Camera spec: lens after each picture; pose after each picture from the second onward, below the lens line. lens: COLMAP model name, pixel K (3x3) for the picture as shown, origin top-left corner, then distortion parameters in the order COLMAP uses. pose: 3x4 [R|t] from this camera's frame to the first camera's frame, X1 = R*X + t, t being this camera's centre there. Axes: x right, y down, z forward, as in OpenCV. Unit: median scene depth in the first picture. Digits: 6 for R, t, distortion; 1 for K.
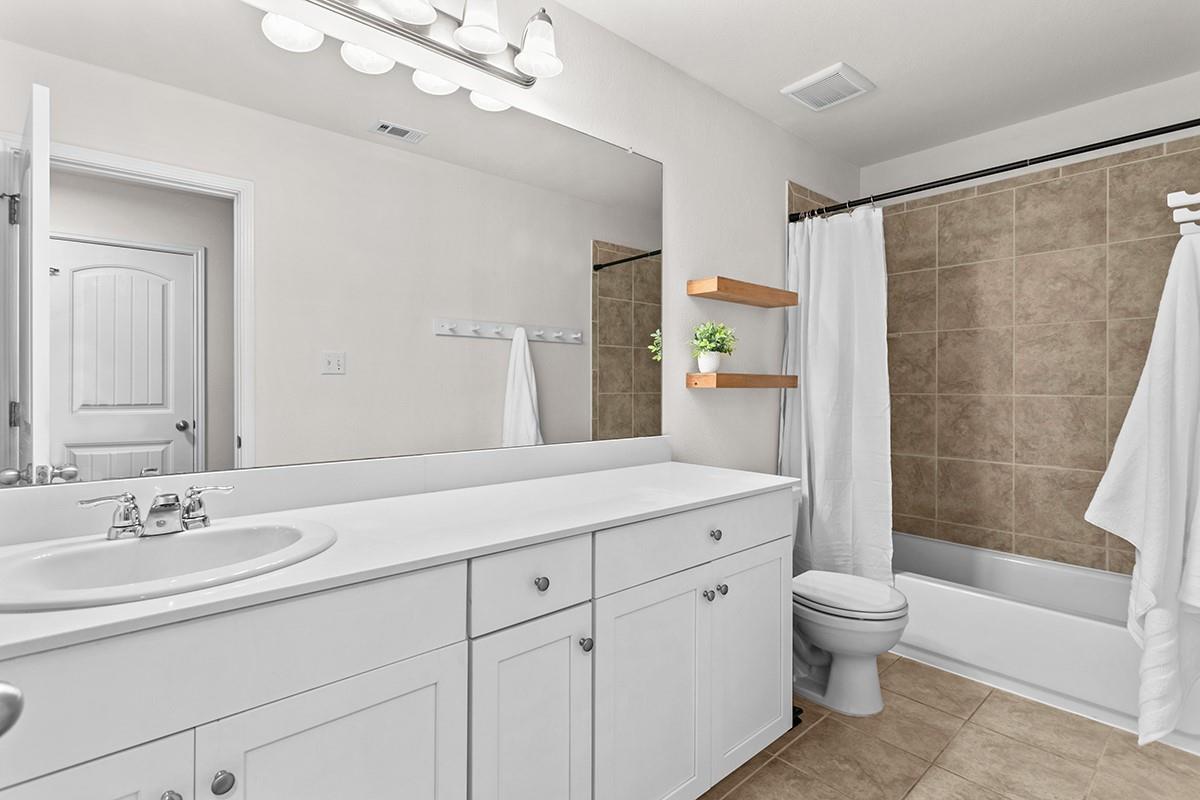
lens RADIAL K [[572.2, 0, 587.4], [0, 572.2, 395.1], [0, 0, 1]] dist [0.005441, -0.004264]
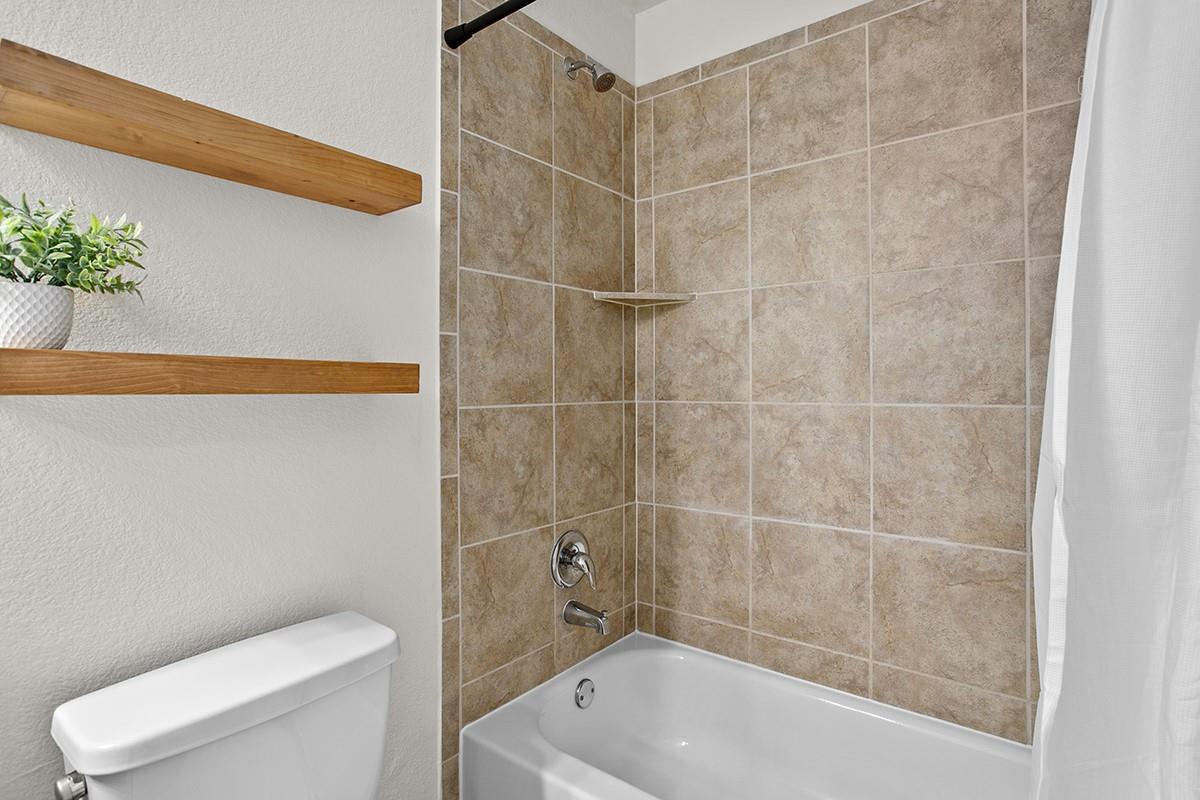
lens RADIAL K [[612.8, 0, 601.3], [0, 612.8, 401.7], [0, 0, 1]] dist [-0.036515, 0.008601]
pose [[0.975793, -0.008923, 0.218513, 0.376370], [0.008036, 0.999955, 0.004949, -0.007245], [-0.218548, -0.003073, 0.975821, 0.504146]]
